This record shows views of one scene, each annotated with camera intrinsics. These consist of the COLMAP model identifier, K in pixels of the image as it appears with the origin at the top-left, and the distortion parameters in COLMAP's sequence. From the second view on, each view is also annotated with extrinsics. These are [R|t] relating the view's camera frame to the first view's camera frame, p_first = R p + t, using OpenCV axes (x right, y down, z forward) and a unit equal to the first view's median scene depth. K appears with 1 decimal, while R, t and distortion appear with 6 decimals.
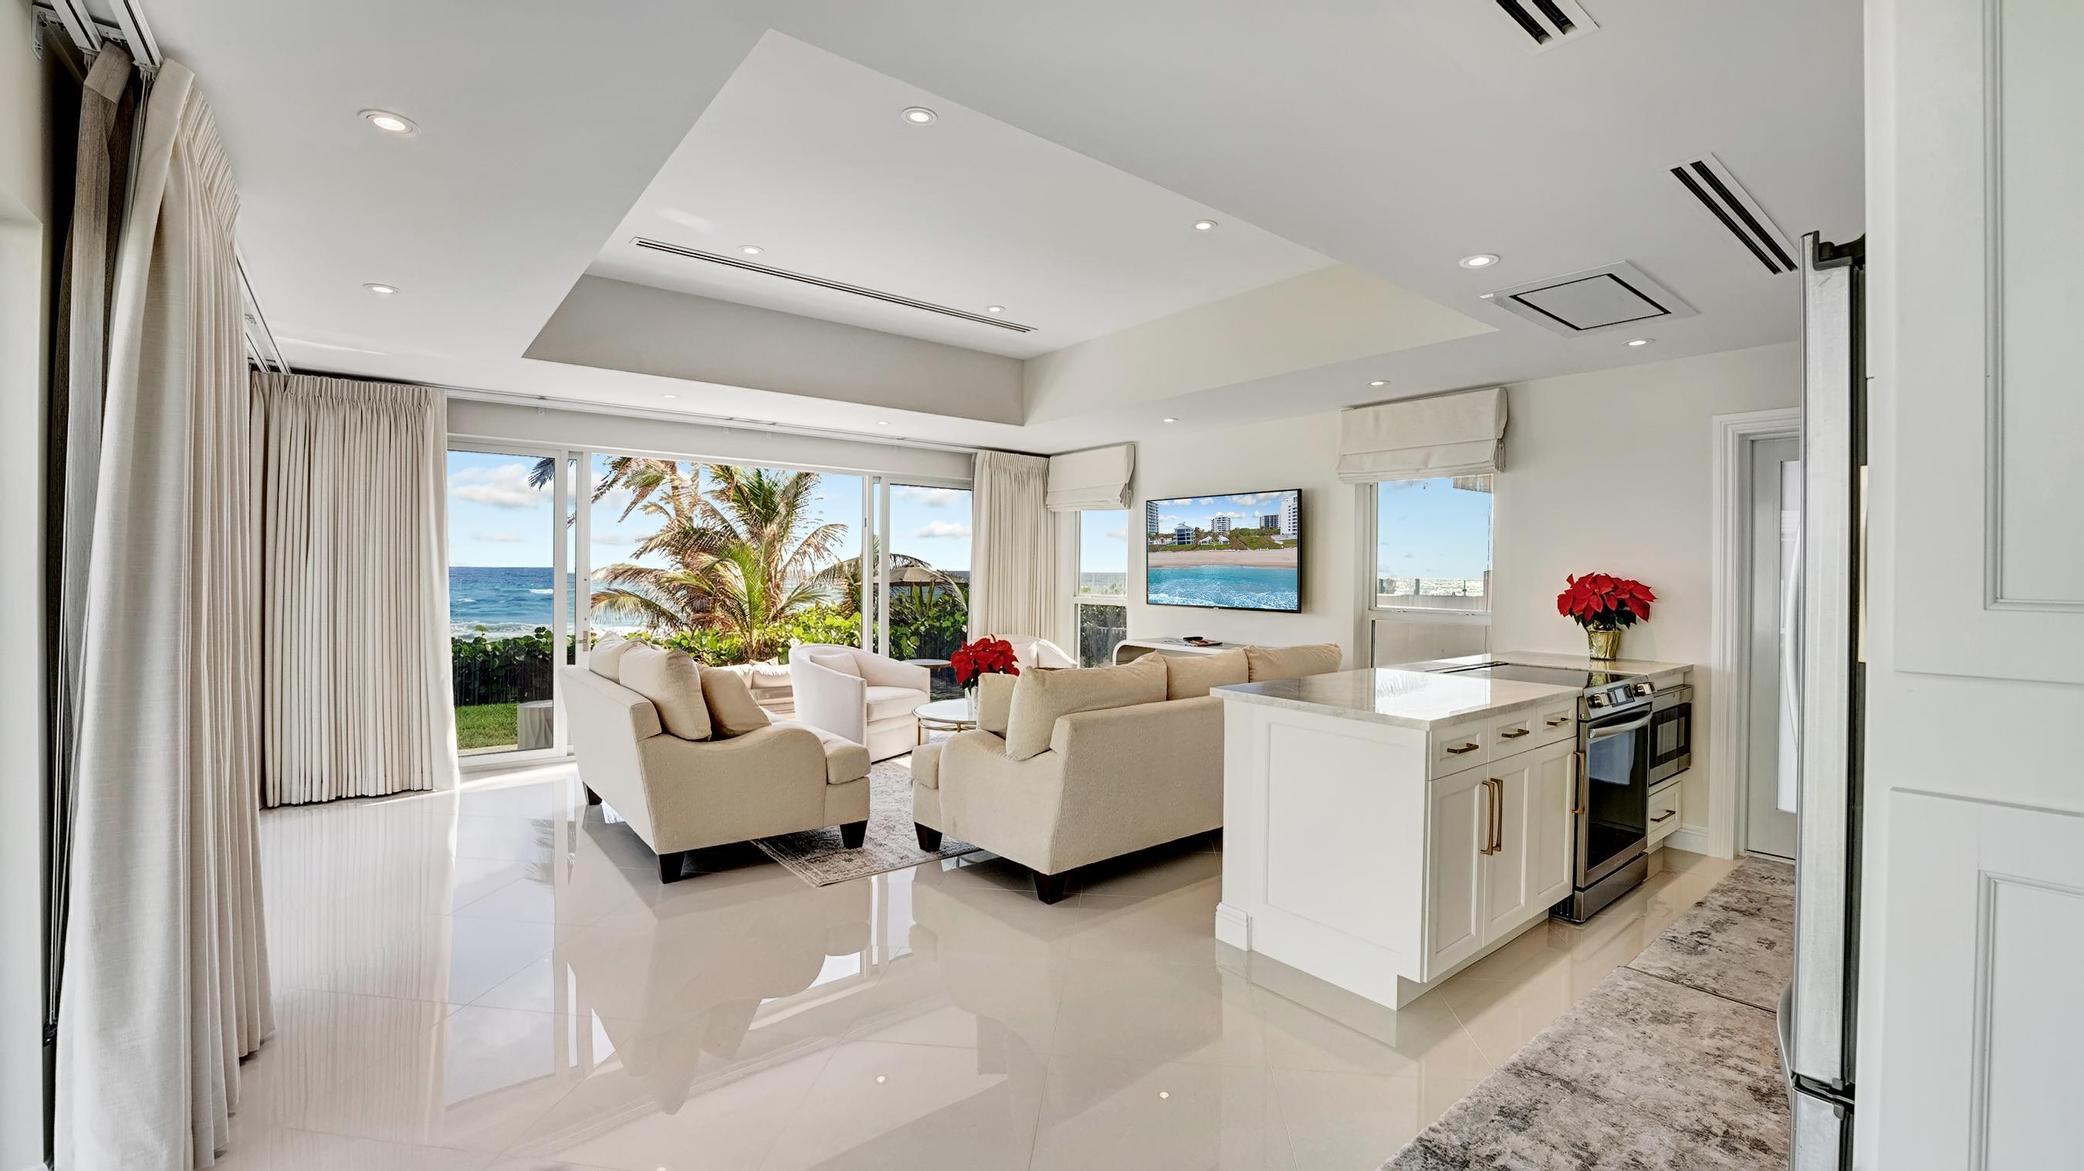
lens RADIAL K [[844.1, 0, 1041.7], [0, 844.1, 576.7], [0, 0, 1]] dist [-0.035673, 0.000052]
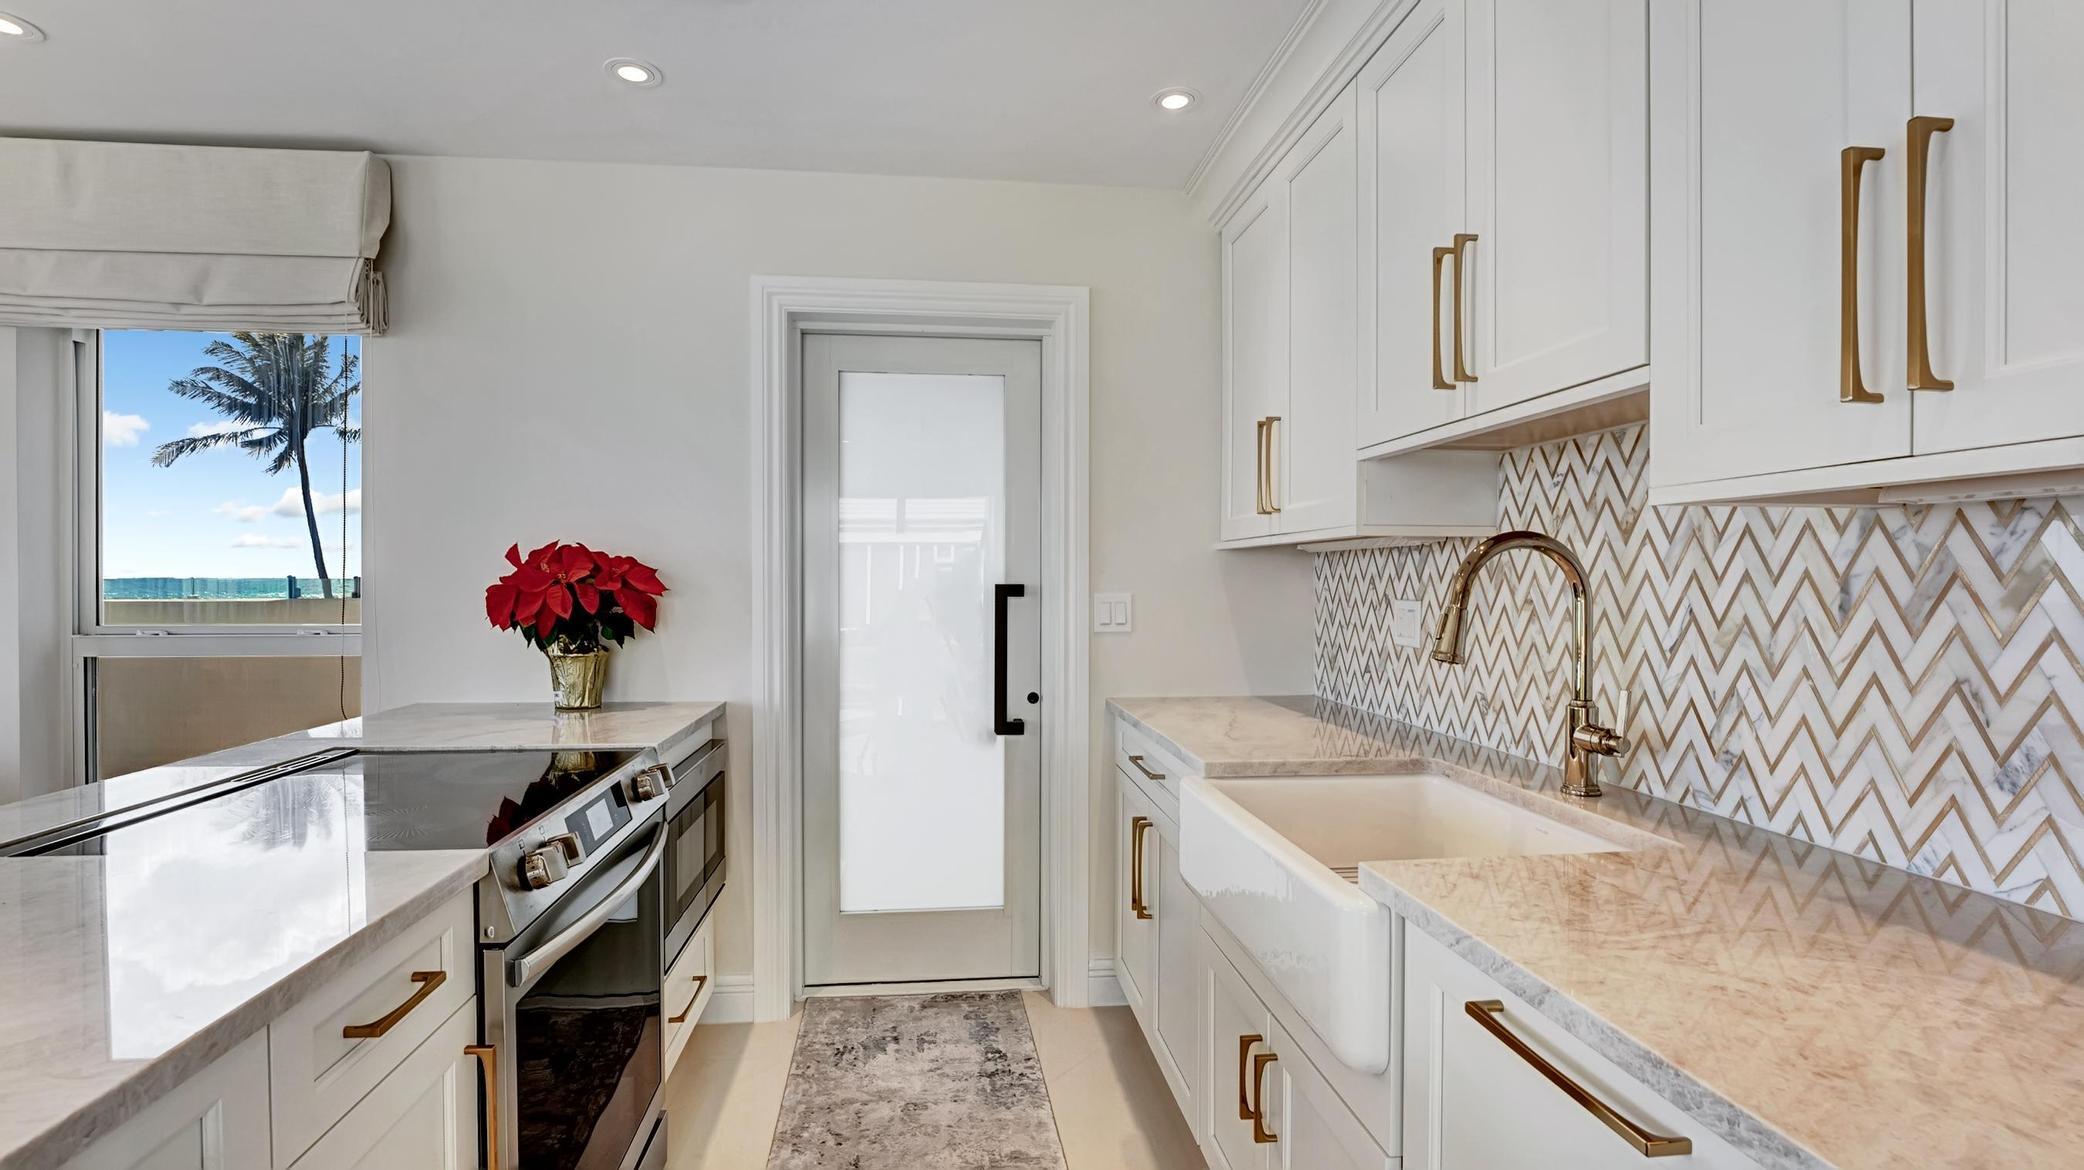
lens RADIAL K [[922.6, 0, 1006.3], [0, 922.6, 591.1], [0, 0, 1]] dist [-0.007938, -0.000221]
pose [[0.540041, -0.017623, 0.841454, 0.238616], [0.006268, 0.999837, 0.016917, 0.012473], [-0.841615, -0.003861, 0.540064, 0.327732]]
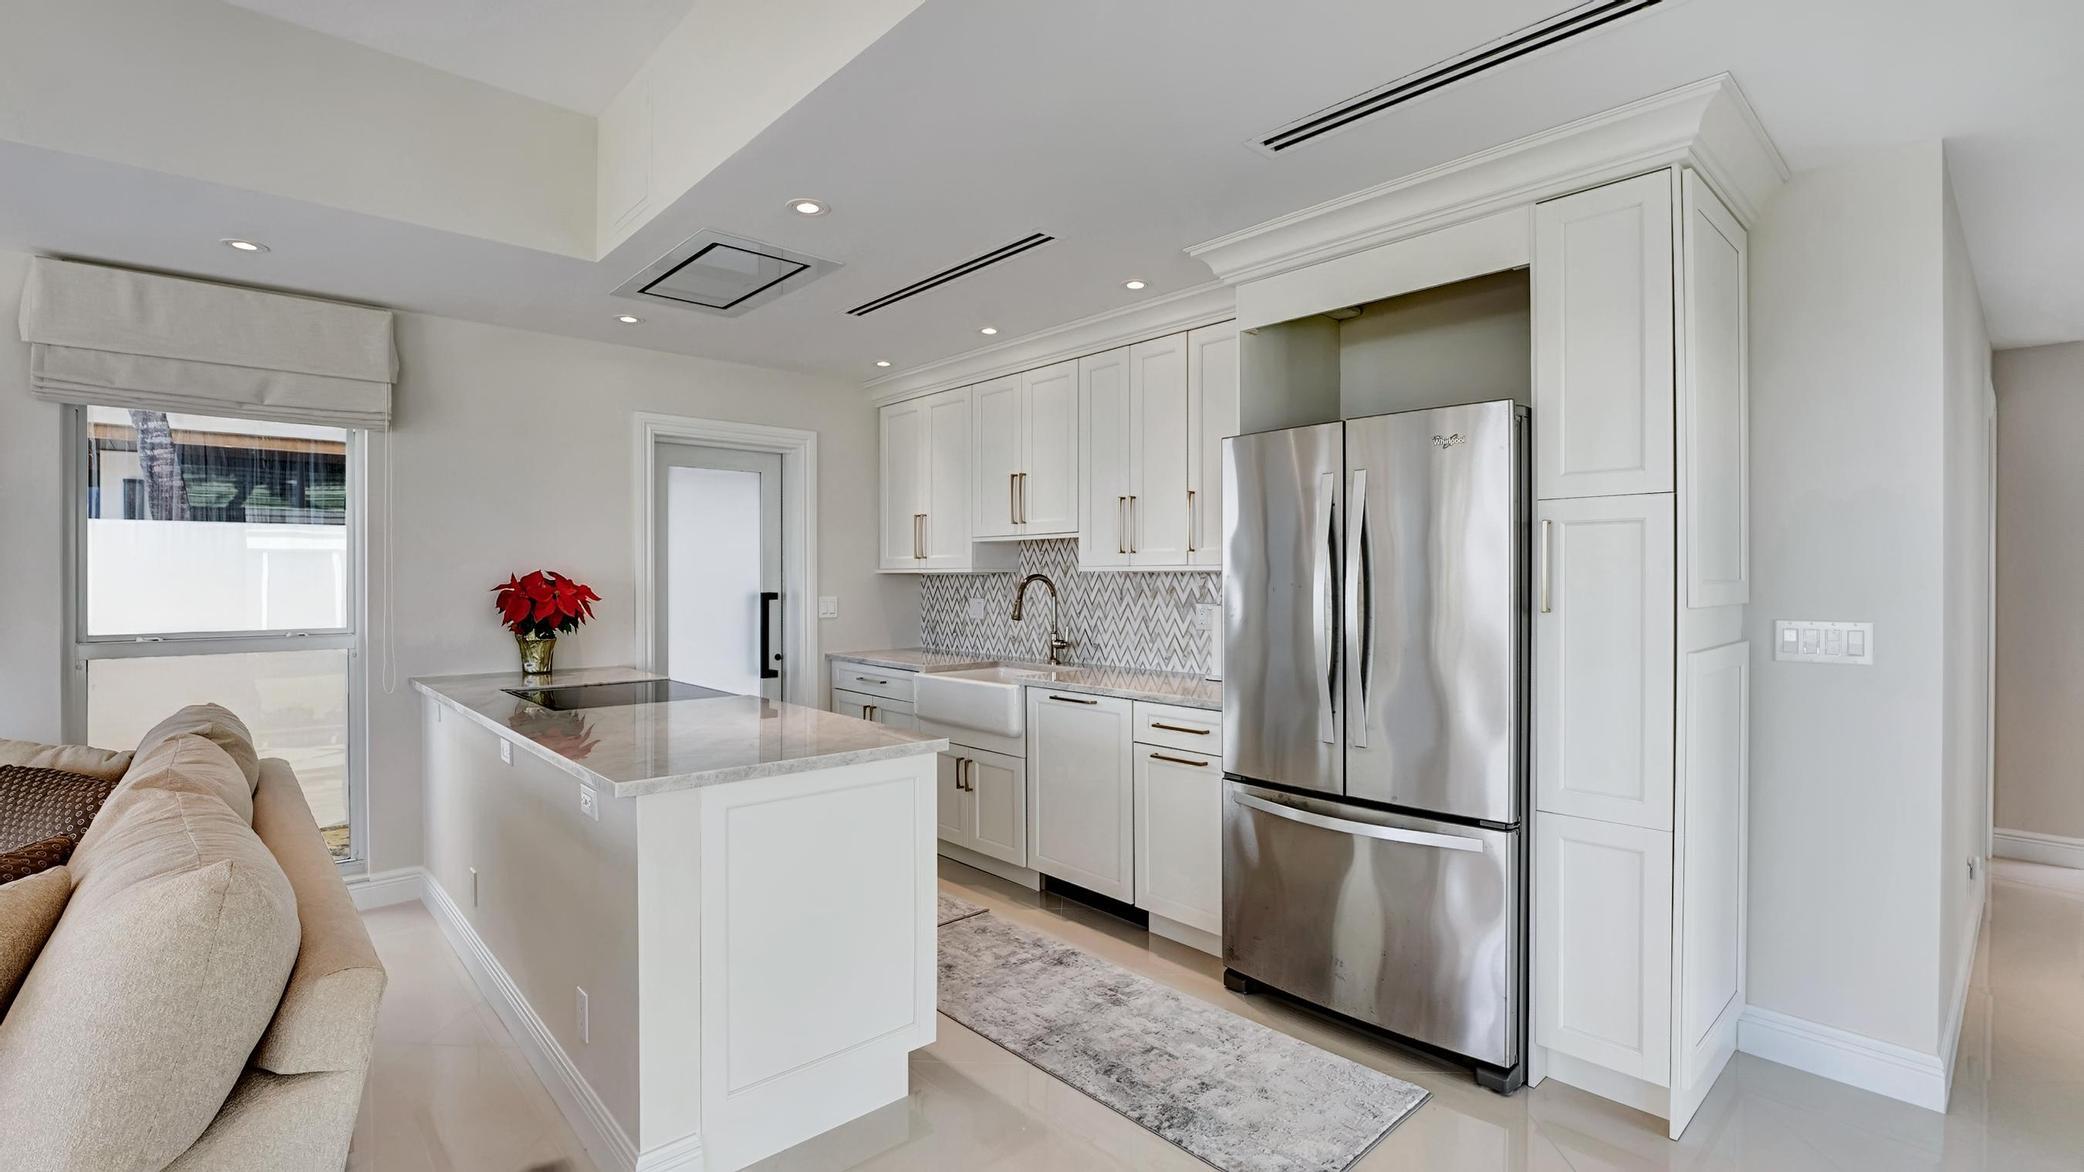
lens RADIAL K [[927.6, 0, 1042.0], [0, 927.6, 586.0], [0, 0, 1]] dist [0.001005, 0.000022]
pose [[-0.077607, -0.016739, 0.996844, -0.215417], [0.004952, 0.999840, 0.017175, -0.002107], [-0.996972, 0.006269, -0.077511, 0.400317]]
